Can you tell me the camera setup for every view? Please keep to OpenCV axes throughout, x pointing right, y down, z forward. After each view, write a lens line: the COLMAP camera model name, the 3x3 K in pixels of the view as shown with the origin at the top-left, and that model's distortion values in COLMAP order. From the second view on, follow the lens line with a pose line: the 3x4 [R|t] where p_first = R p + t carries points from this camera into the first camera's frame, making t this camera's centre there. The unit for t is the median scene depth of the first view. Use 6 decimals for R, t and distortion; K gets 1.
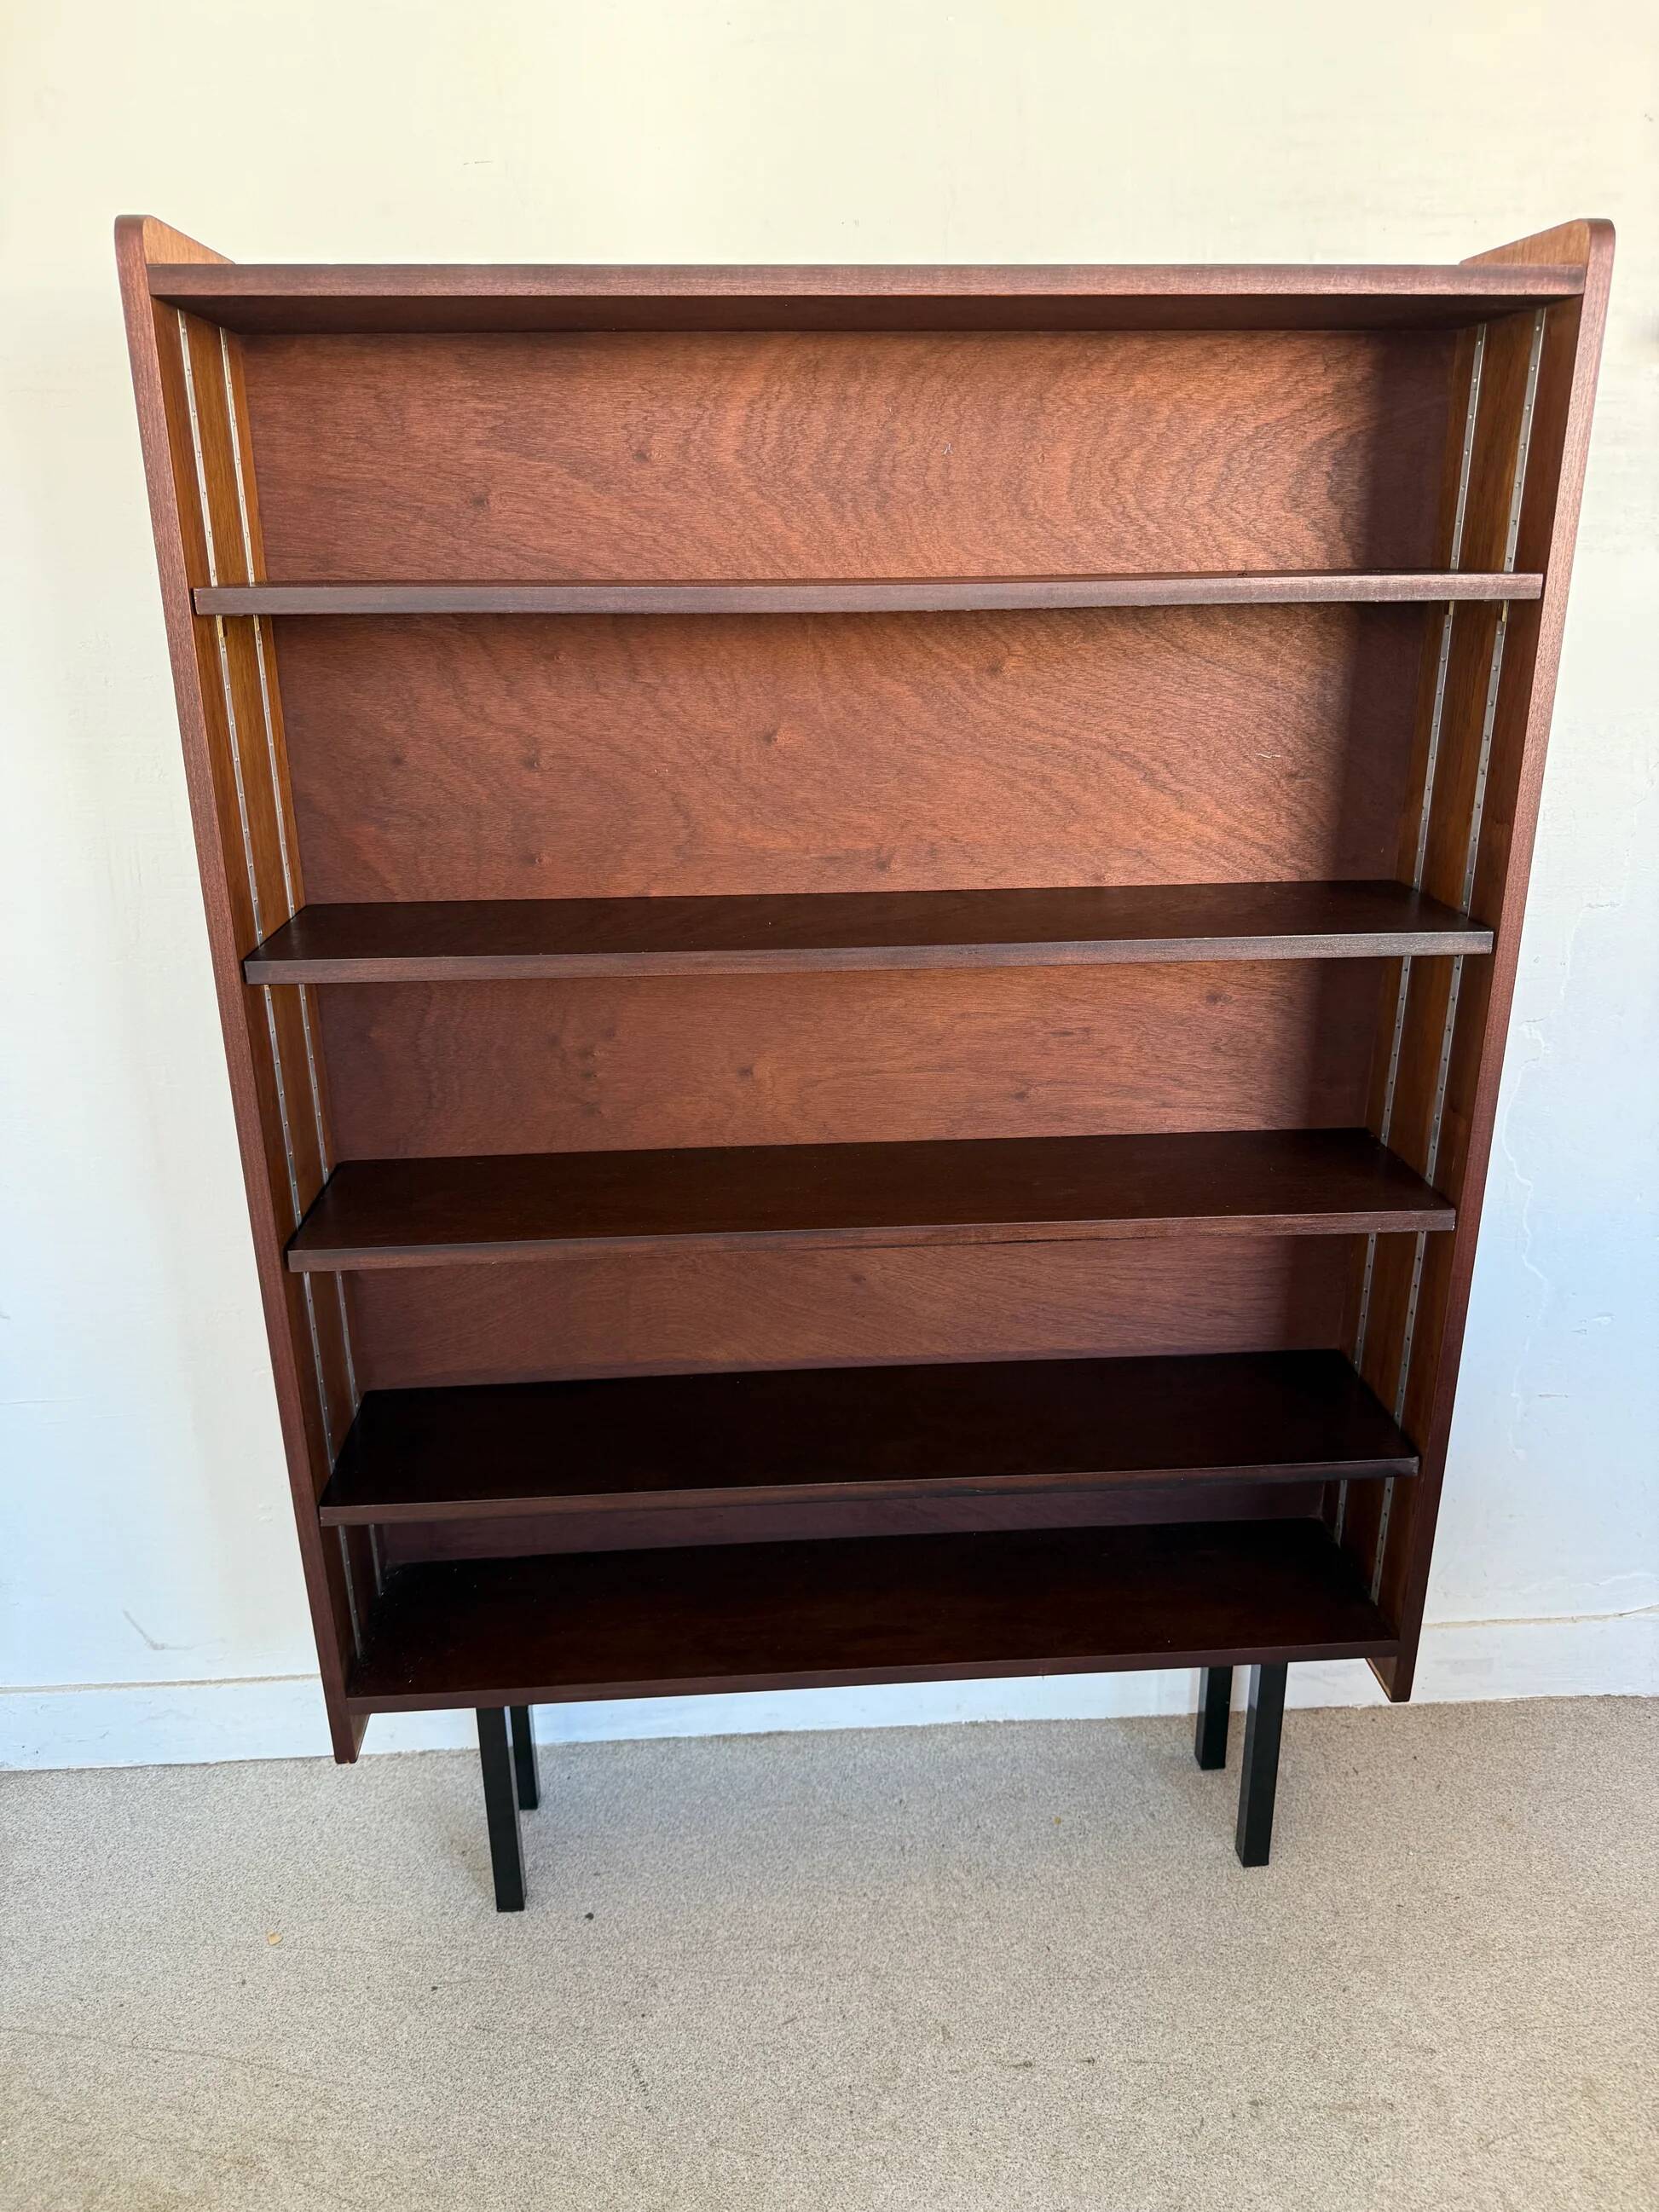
lens RADIAL K [[1541.3, 0, 829.5], [0, 1541.3, 1106.0], [0, 0, 1]] dist [-0.009550, 0.001825]
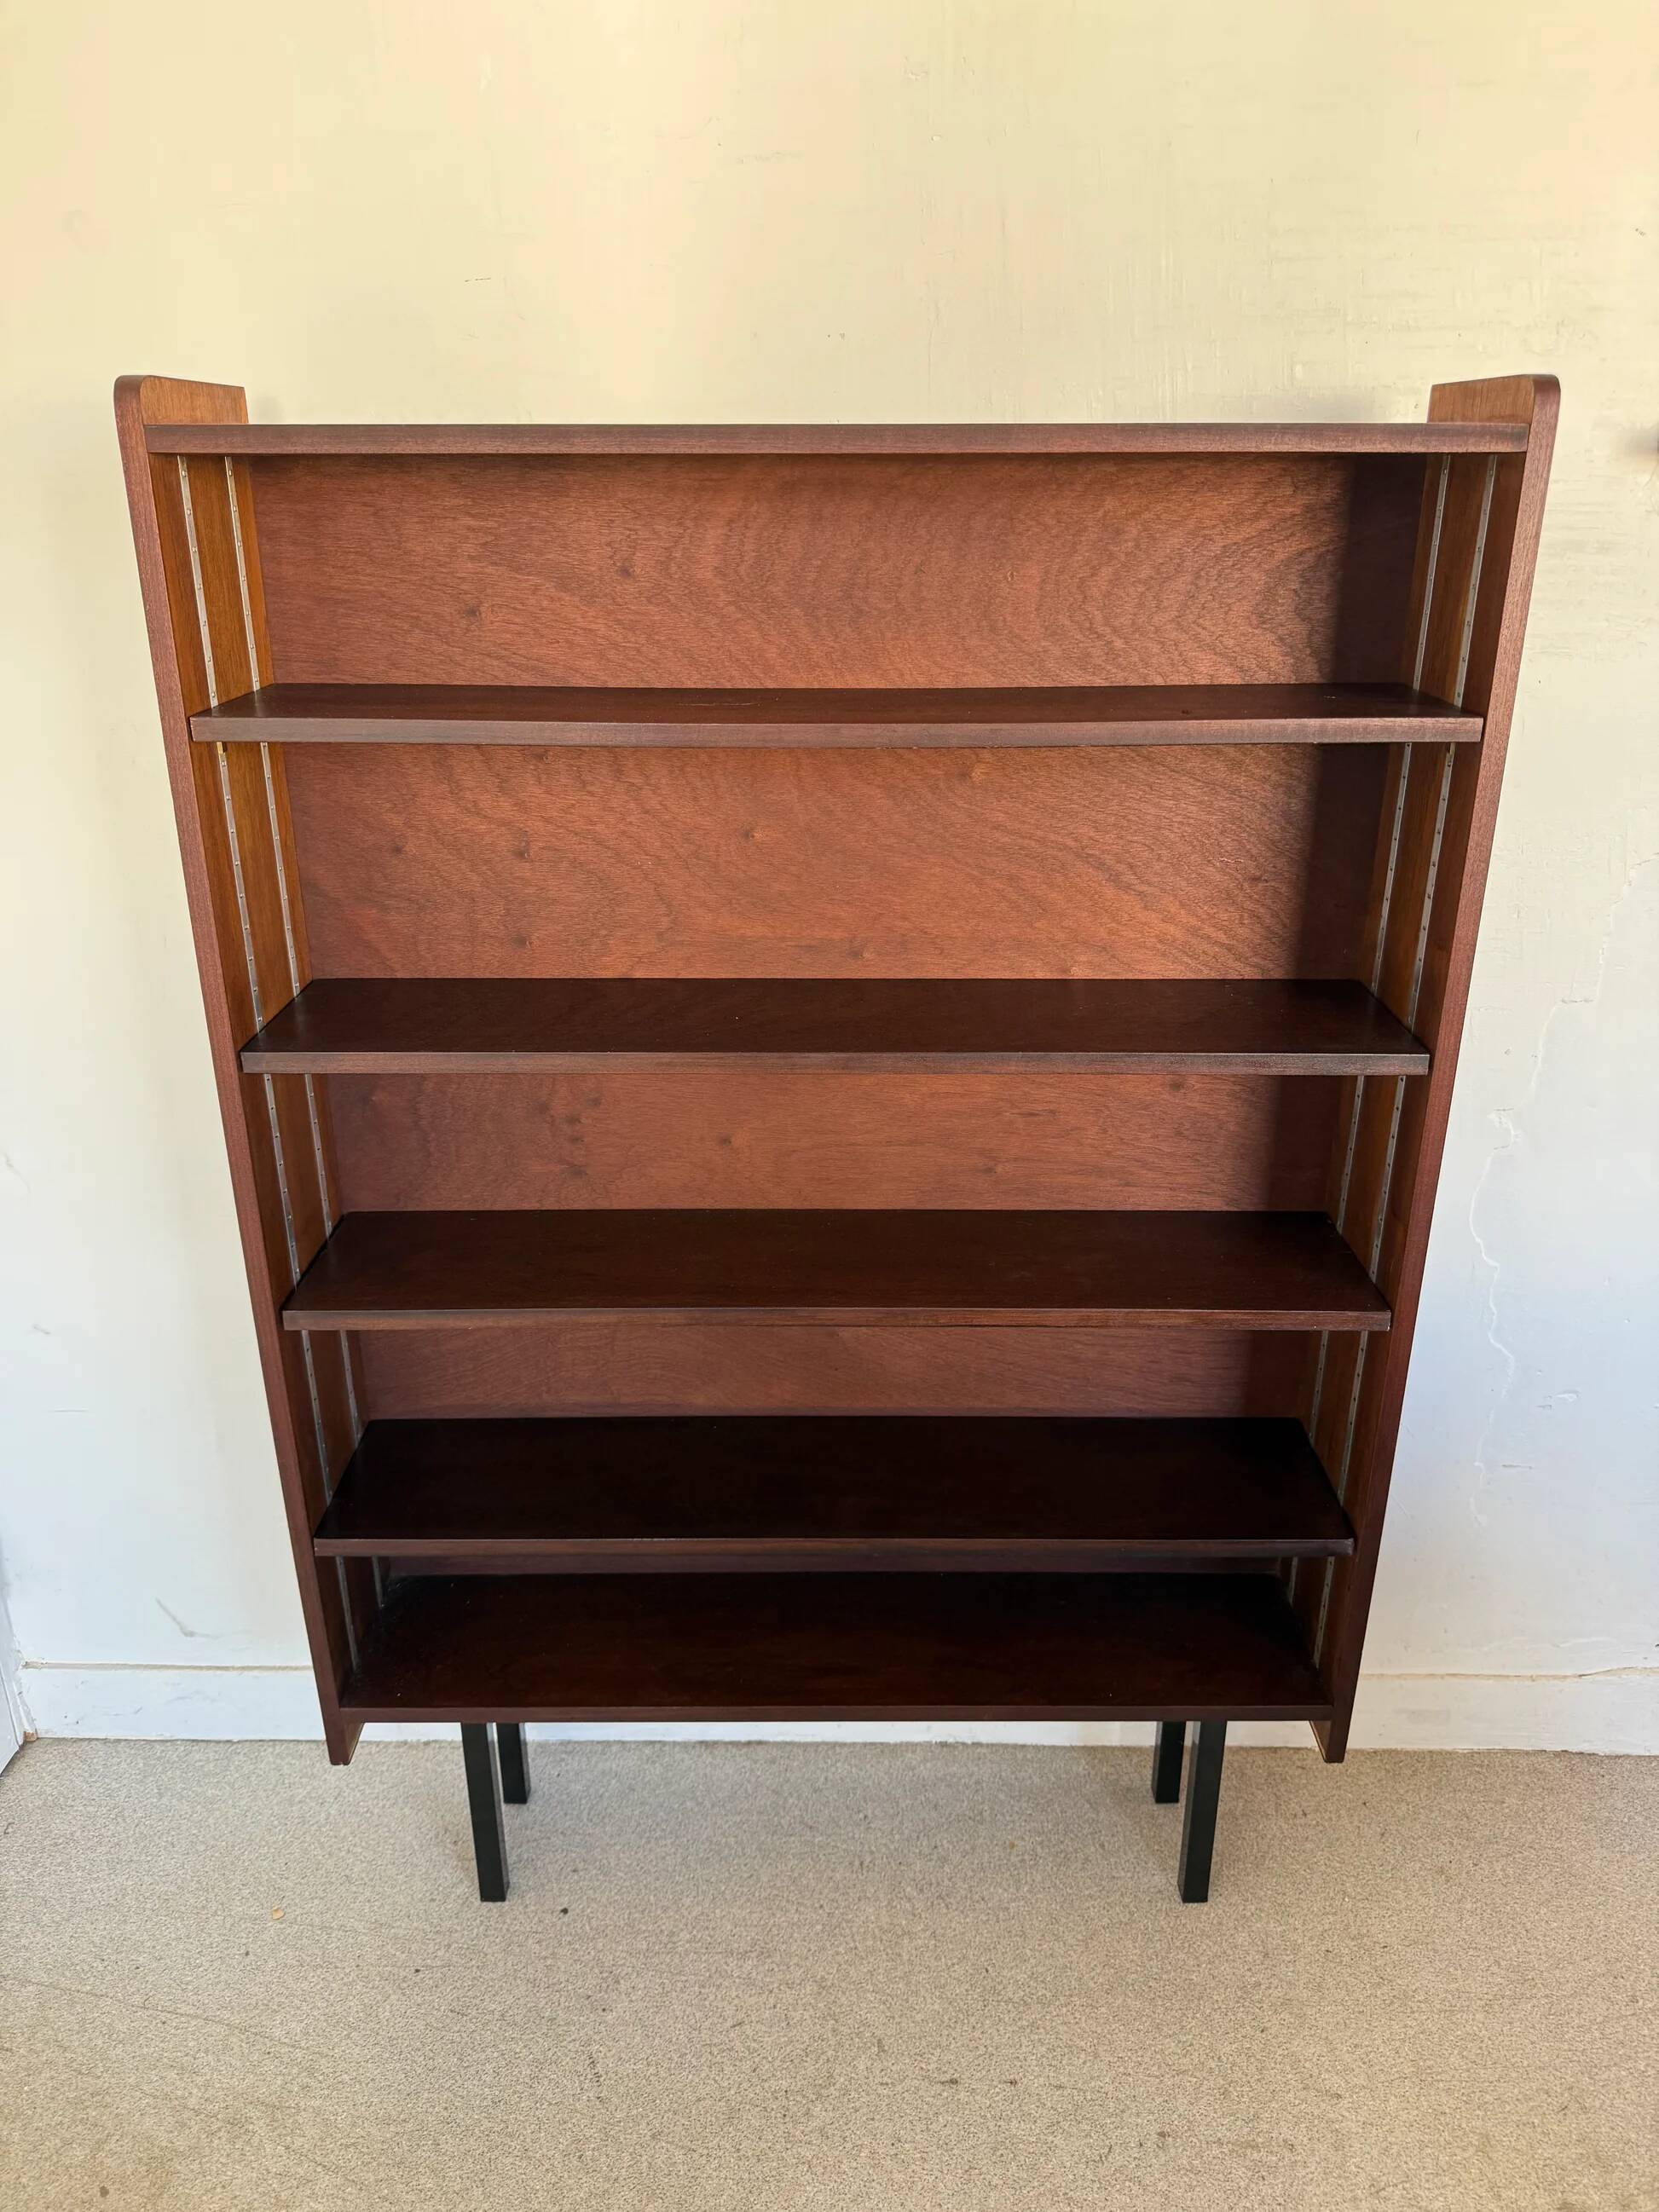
lens RADIAL K [[1538.0, 0, 834.5], [0, 1538.0, 1106.8], [0, 0, 1]] dist [-0.000800, -0.006983]
pose [[0.997745, 0.033640, -0.058088, 0.085370], [-0.031163, 0.998588, 0.043027, -0.098964], [0.059453, -0.041120, 0.997384, -0.046028]]
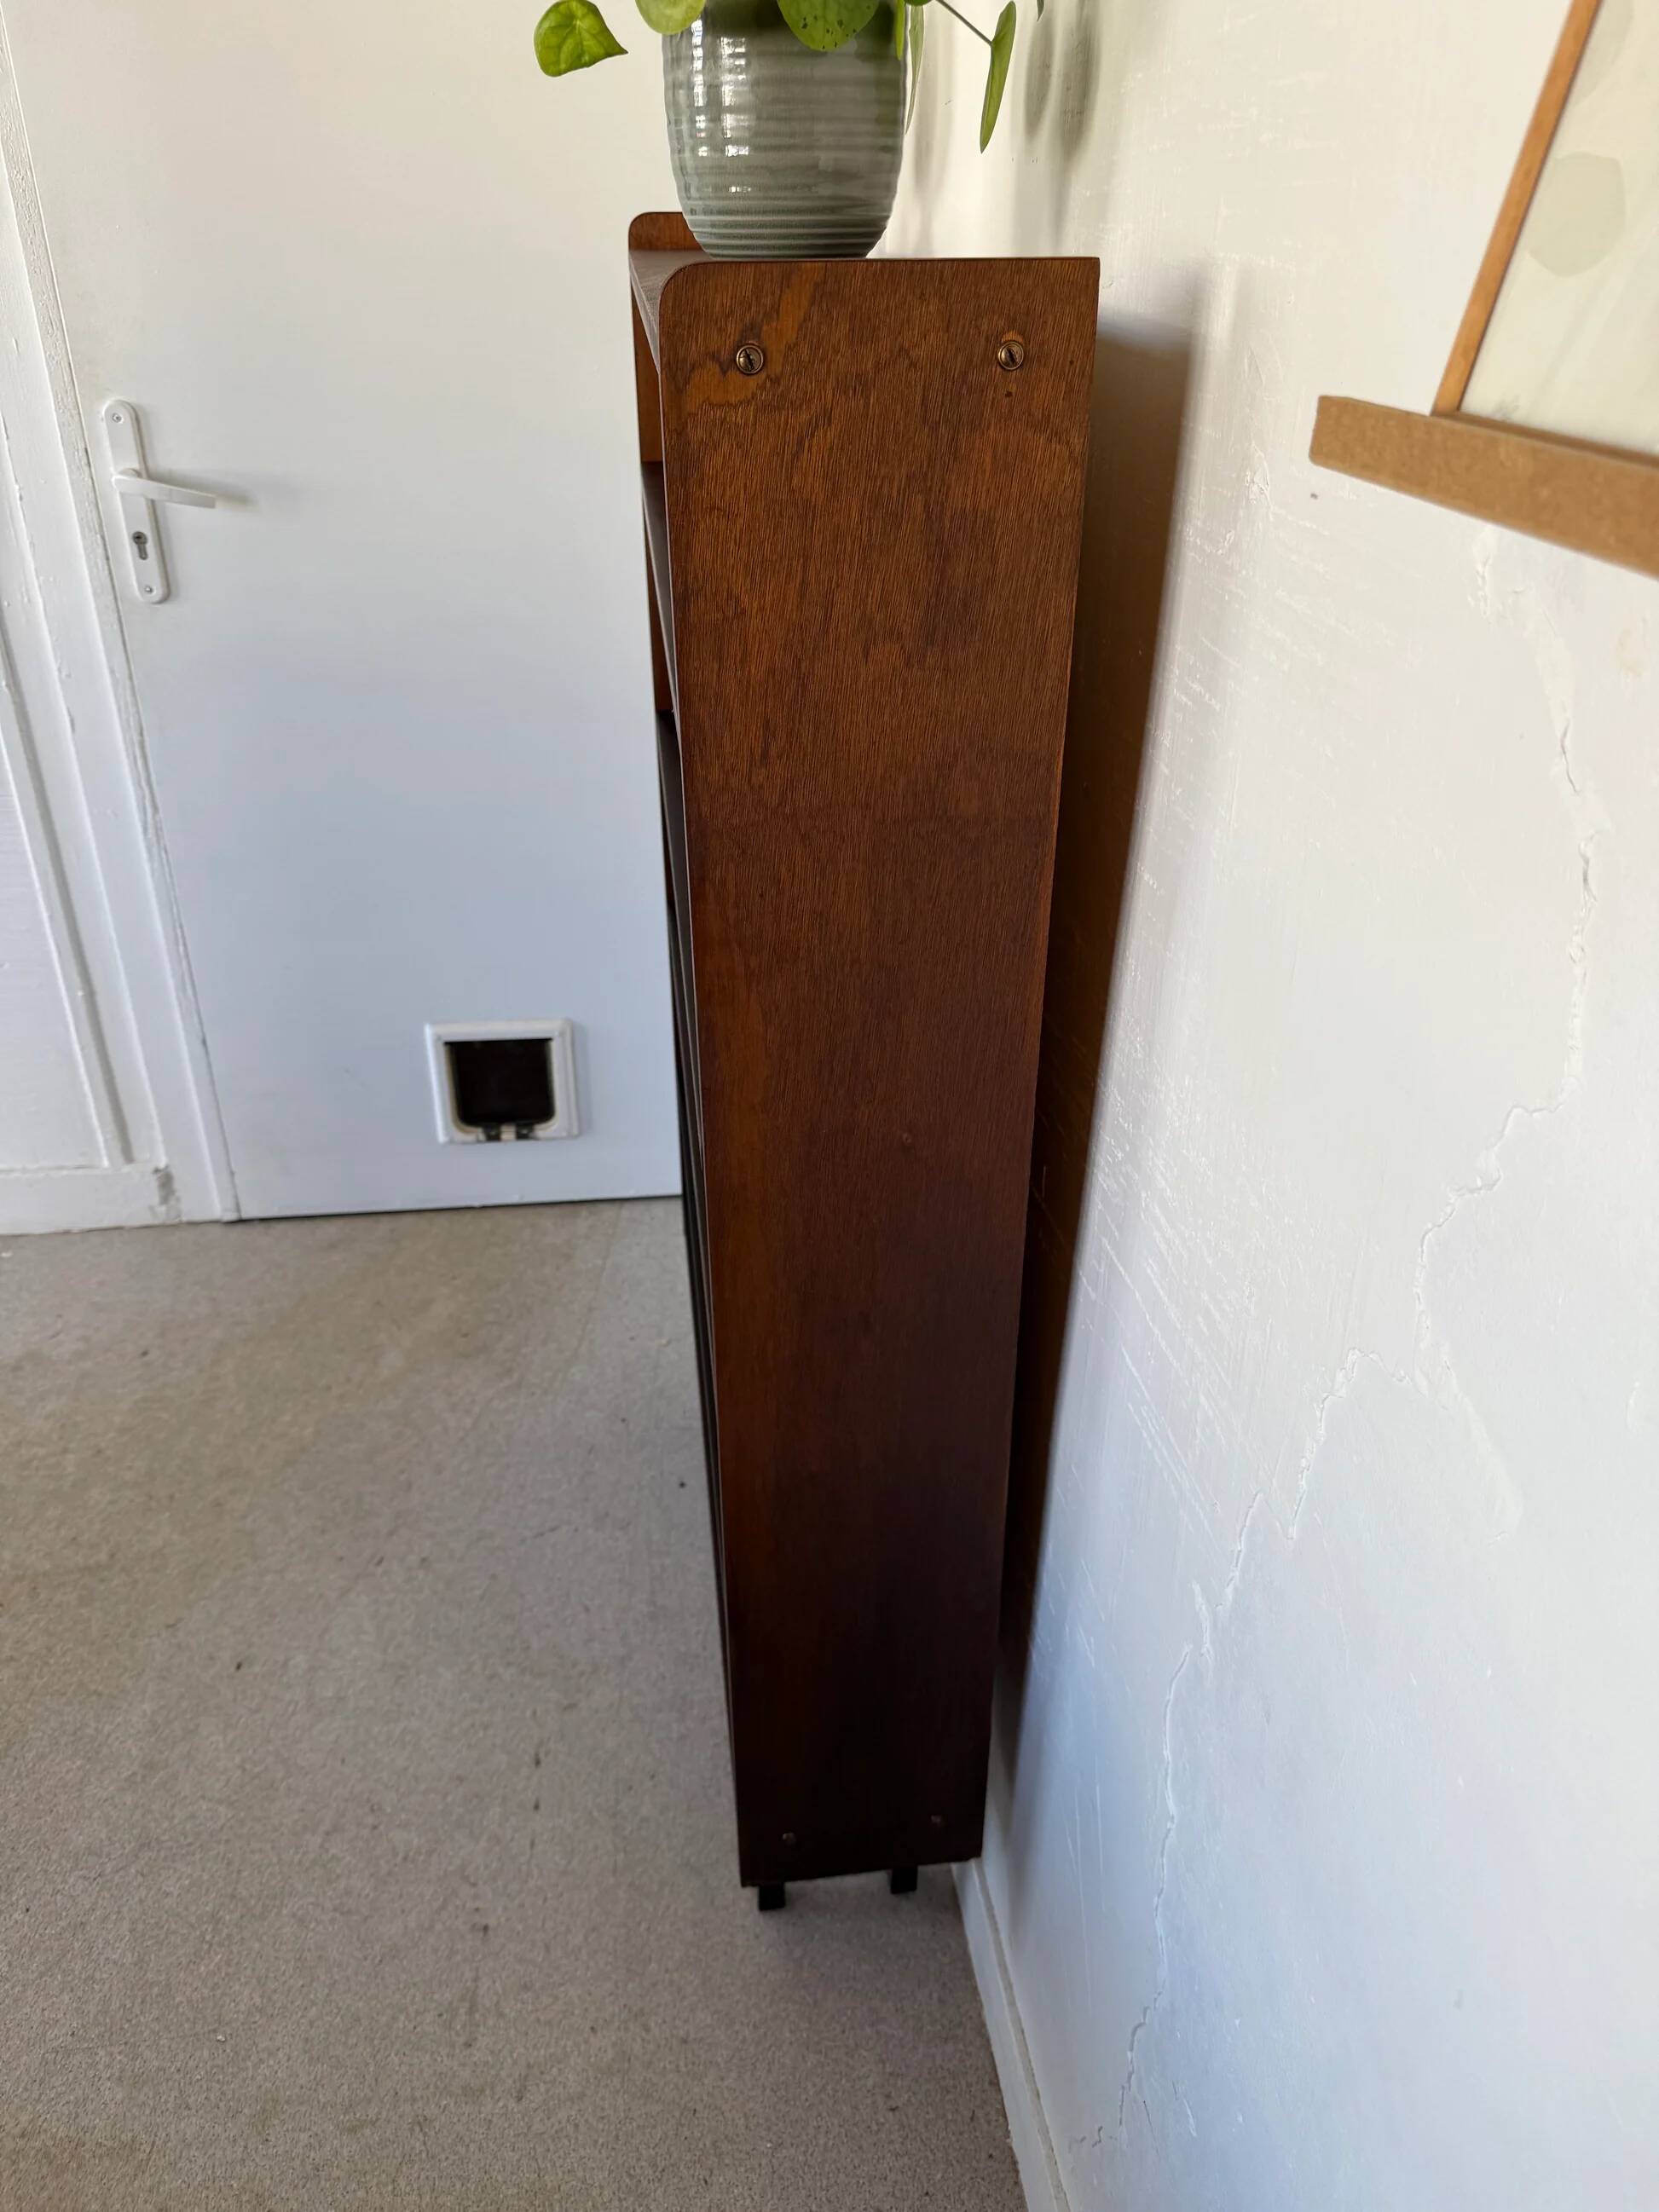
lens RADIAL K [[1607.6, 0, 837.2], [0, 1607.6, 1107.0], [0, 0, 1]] dist [-0.005388, -0.000446]
pose [[0.097899, 0.511222, -0.853854, 0.986711], [-0.348620, 0.821228, 0.451717, -0.477586], [0.932137, 0.253448, 0.258619, 0.756465]]
